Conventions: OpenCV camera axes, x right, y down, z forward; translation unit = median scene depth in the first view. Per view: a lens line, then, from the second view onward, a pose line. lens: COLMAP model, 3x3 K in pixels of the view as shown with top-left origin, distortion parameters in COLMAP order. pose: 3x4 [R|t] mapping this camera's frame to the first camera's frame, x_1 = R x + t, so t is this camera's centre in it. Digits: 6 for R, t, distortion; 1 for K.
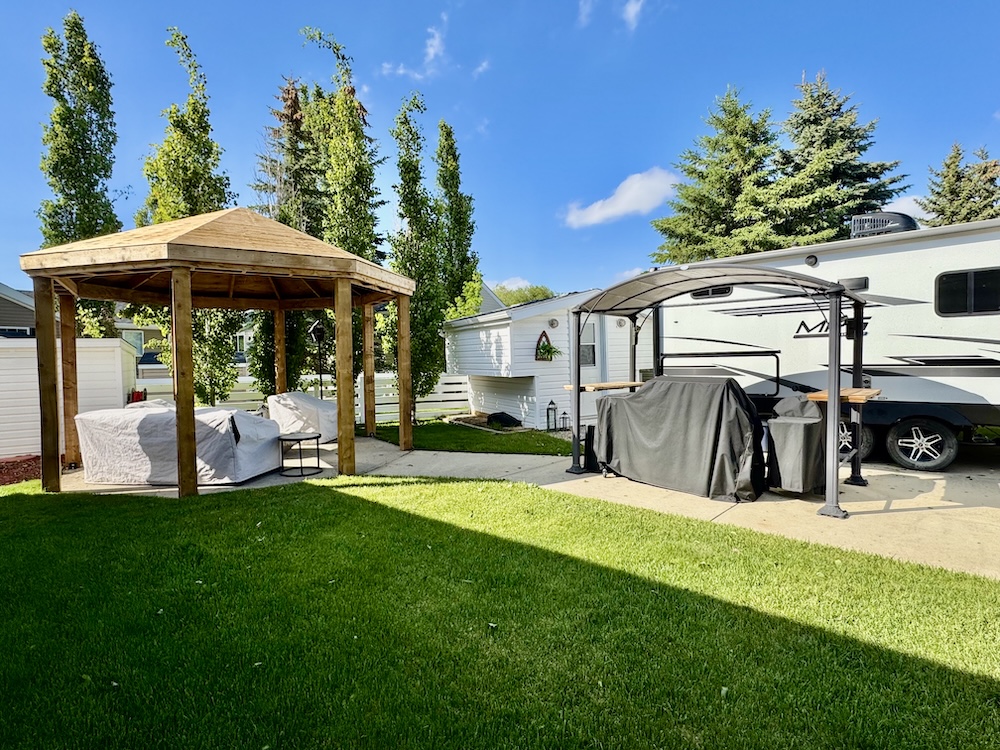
lens RADIAL K [[518.3, 0, 504.5], [0, 518.3, 377.7], [0, 0, 1]] dist [-0.004743, -0.000356]
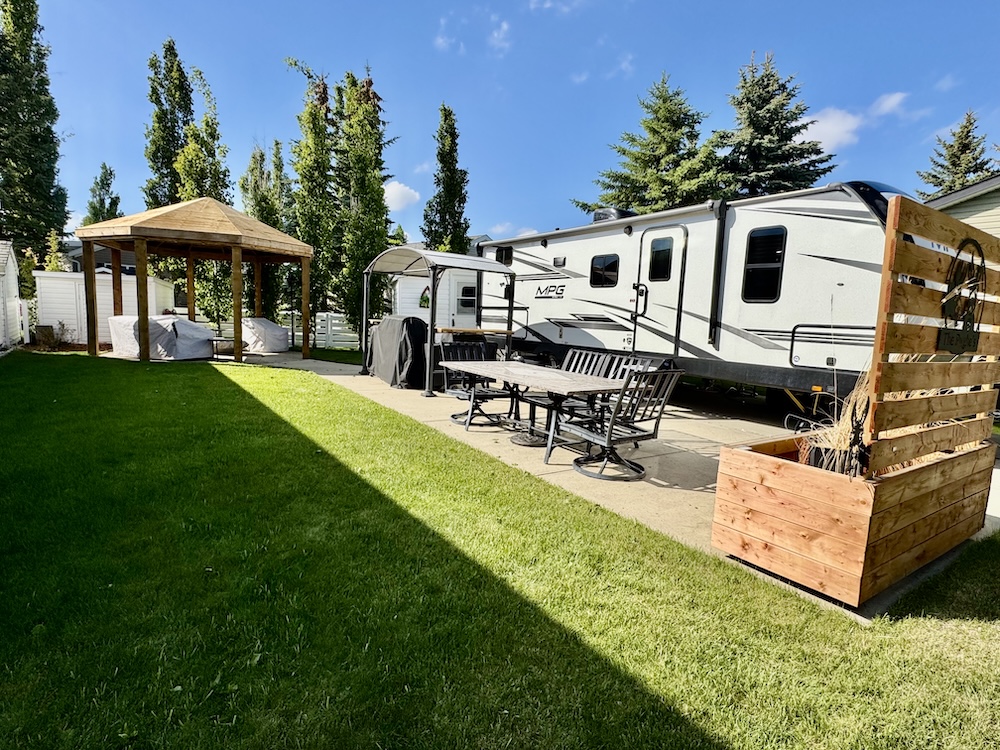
lens RADIAL K [[518.3, 0, 493.6], [0, 518.3, 377.9], [0, 0, 1]] dist [-0.004743, -0.000356]
pose [[0.970974, 0.090036, -0.221593, 0.442490], [-0.071756, 0.993424, 0.089223, 0.011741], [0.228169, -0.070733, 0.971049, -0.231205]]
